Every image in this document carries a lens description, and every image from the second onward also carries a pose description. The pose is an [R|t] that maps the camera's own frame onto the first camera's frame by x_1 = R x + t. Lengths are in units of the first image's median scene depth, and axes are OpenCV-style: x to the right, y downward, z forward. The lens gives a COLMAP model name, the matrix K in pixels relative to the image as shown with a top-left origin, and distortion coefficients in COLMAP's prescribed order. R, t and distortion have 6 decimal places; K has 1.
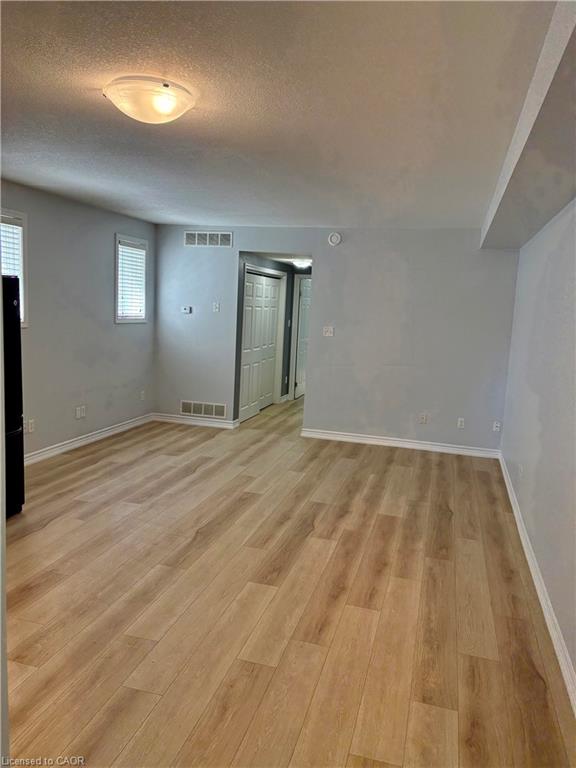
lens RADIAL K [[592.0, 0, 287.1], [0, 592.0, 382.3], [0, 0, 1]] dist [0.055023, -0.005352]
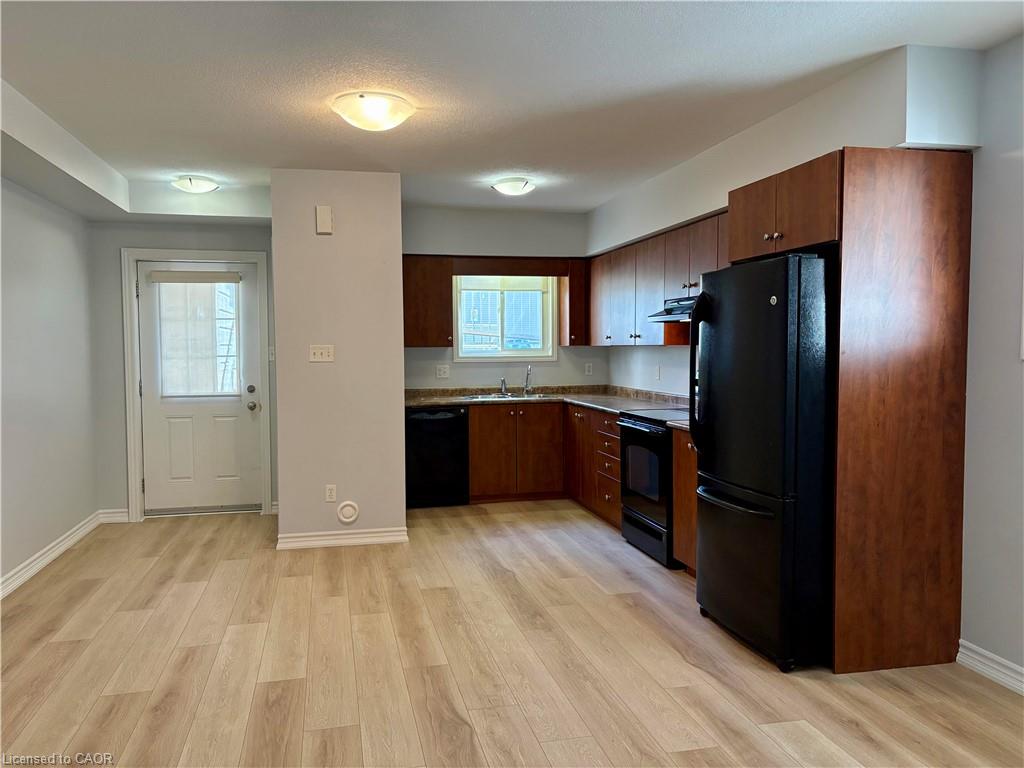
lens RADIAL K [[789.4, 0, 510.7], [0, 789.4, 385.0], [0, 0, 1]] dist [0.055023, -0.005352]
pose [[-0.878356, -0.017613, -0.477683, 0.166896], [-0.095763, 0.985545, 0.139749, -0.151380], [0.468316, 0.168494, -0.867346, 1.748445]]
